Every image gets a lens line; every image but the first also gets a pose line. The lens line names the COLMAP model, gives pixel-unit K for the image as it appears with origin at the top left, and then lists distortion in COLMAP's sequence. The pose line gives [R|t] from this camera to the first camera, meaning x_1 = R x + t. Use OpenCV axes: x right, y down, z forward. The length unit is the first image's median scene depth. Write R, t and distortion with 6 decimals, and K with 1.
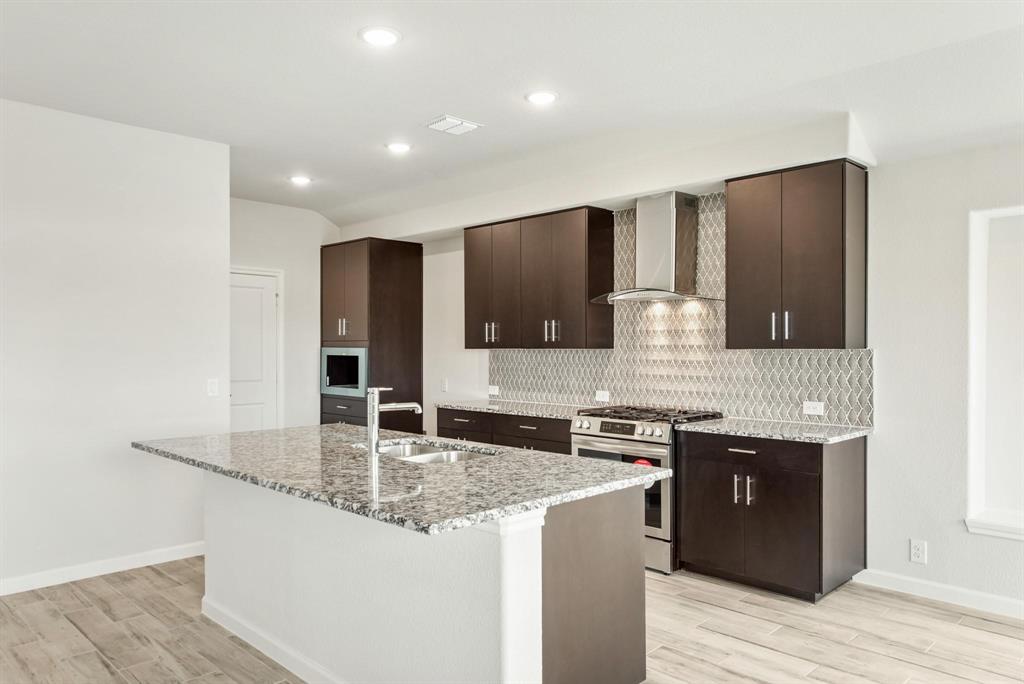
lens RADIAL K [[703.3, 0, 500.0], [0, 703.3, 345.6], [0, 0, 1]] dist [0.011724, -0.000382]
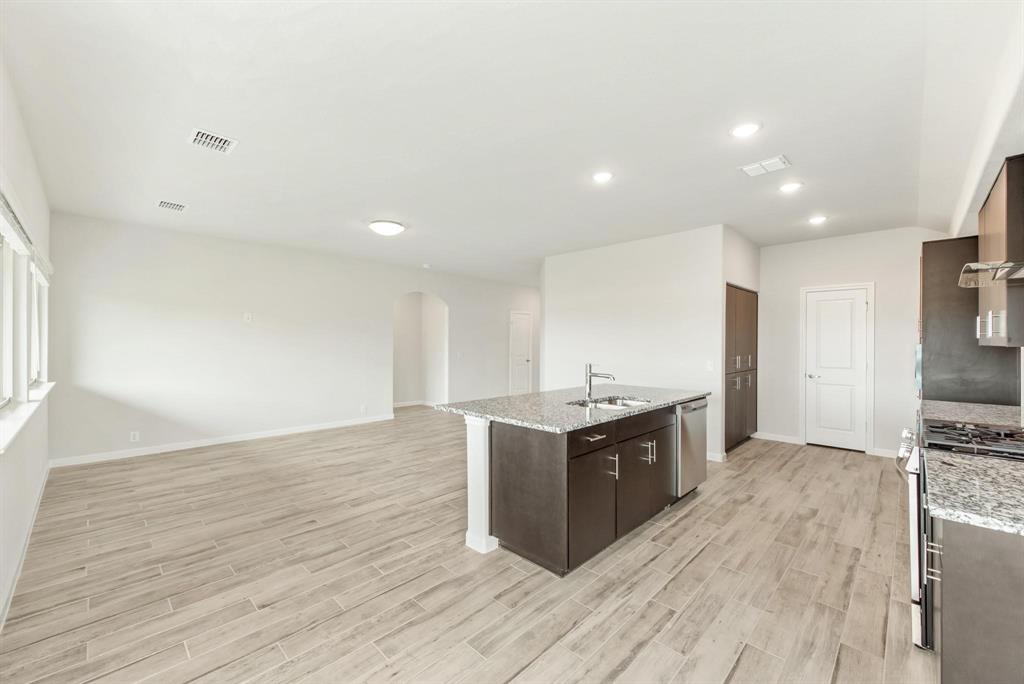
lens RADIAL K [[399.0, 0, 512.0], [0, 399.0, 342.0], [0, 0, 1]] dist [-0.016299, -0.000061]
pose [[0.006882, 0.003708, -0.999969, 0.572542], [-0.002491, 0.999990, 0.003691, -0.001659], [0.999973, 0.002465, 0.006892, 0.492617]]
